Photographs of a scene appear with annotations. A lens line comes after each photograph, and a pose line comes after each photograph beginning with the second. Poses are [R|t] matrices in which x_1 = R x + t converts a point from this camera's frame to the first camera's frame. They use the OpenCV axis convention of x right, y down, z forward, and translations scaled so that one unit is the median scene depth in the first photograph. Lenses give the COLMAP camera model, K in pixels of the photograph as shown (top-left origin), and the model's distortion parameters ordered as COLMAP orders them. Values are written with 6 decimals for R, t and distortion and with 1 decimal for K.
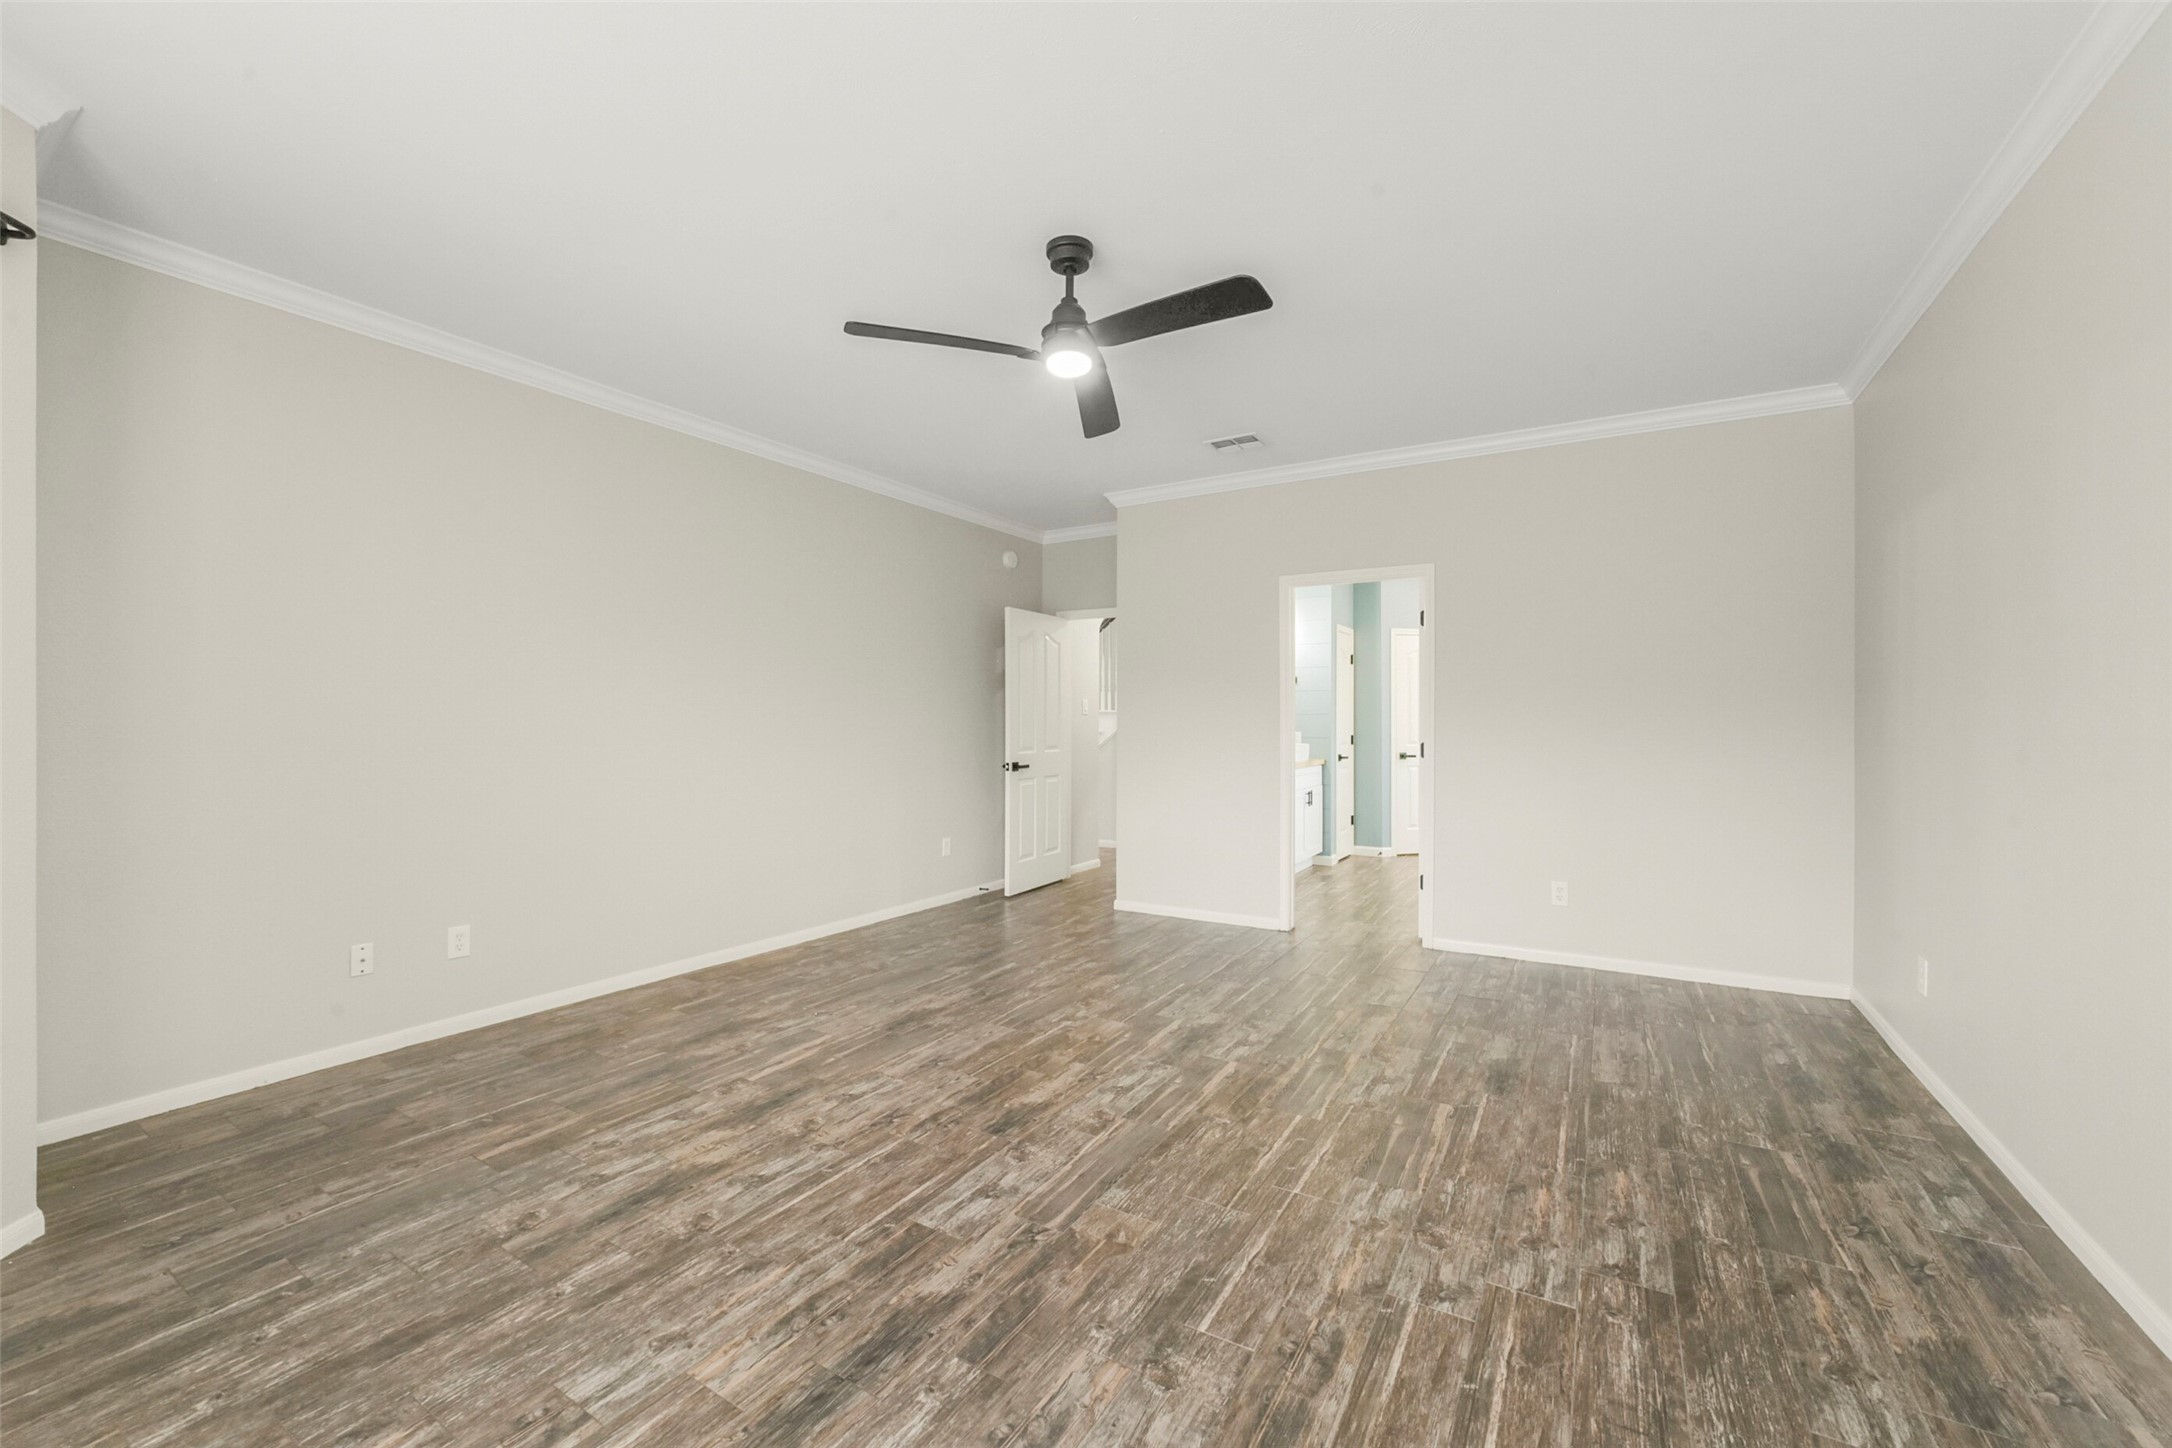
lens RADIAL K [[857.3, 0, 1090.7], [0, 857.3, 722.1], [0, 0, 1]] dist [-0.040935, 0.009374]
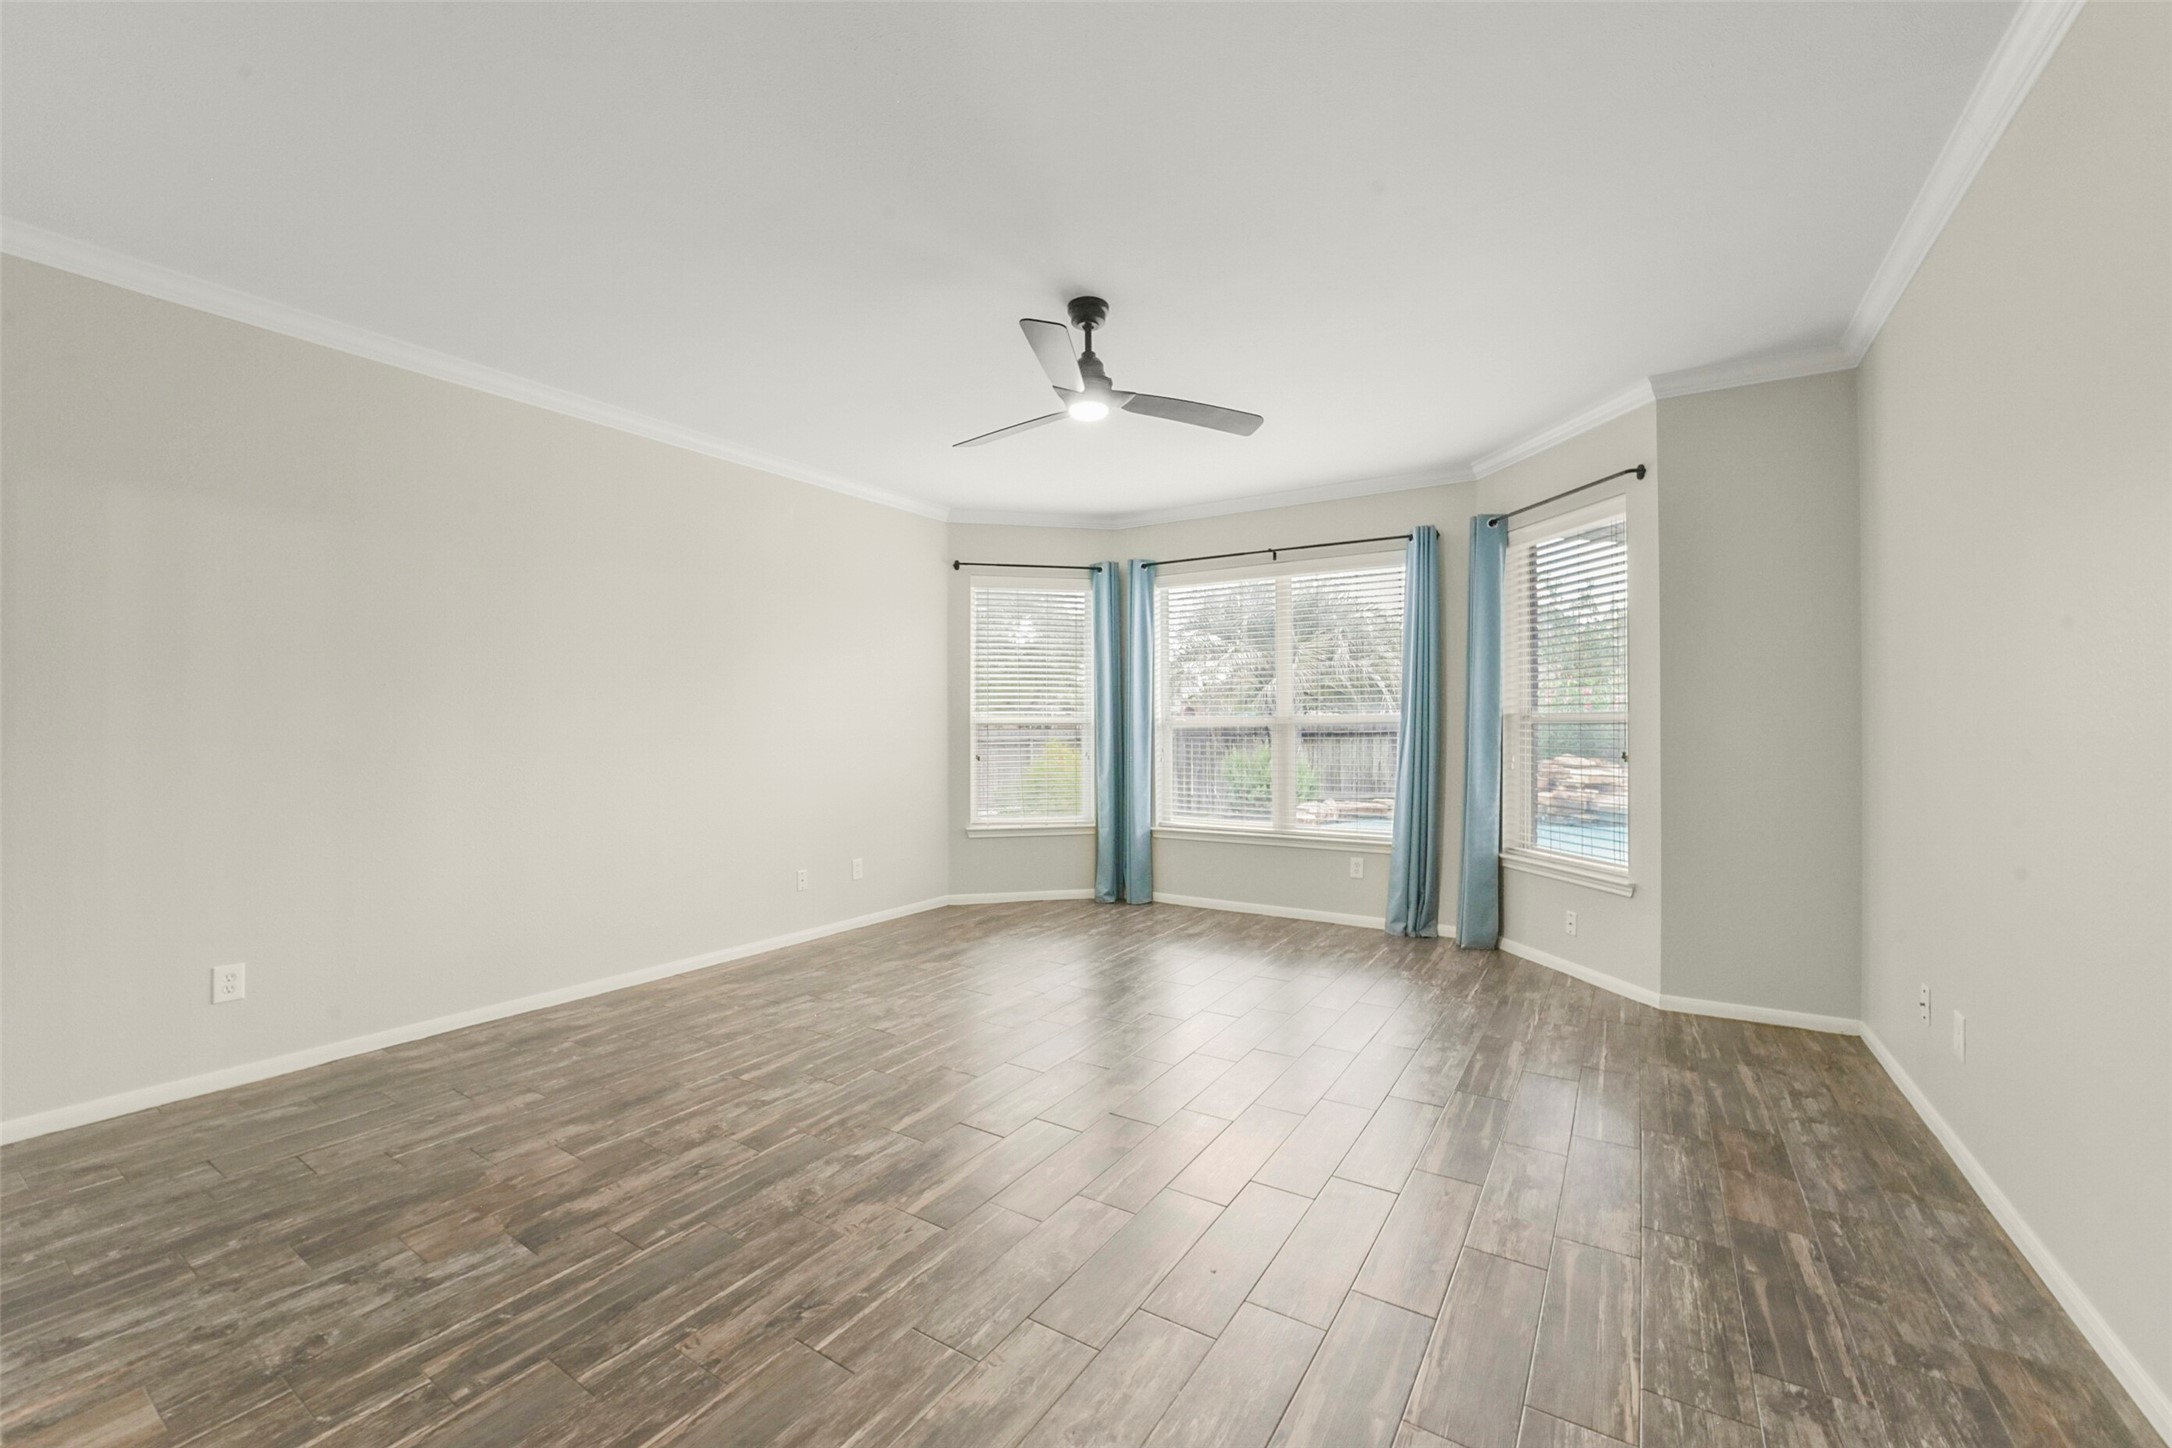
lens RADIAL K [[857.3, 0, 1090.7], [0, 857.3, 722.1], [0, 0, 1]] dist [-0.040935, 0.009374]
pose [[-0.999716, 0.002348, 0.023710, -0.057001], [0.002170, 0.999969, -0.007536, 0.003906], [-0.023727, -0.007483, -0.999690, 2.221666]]
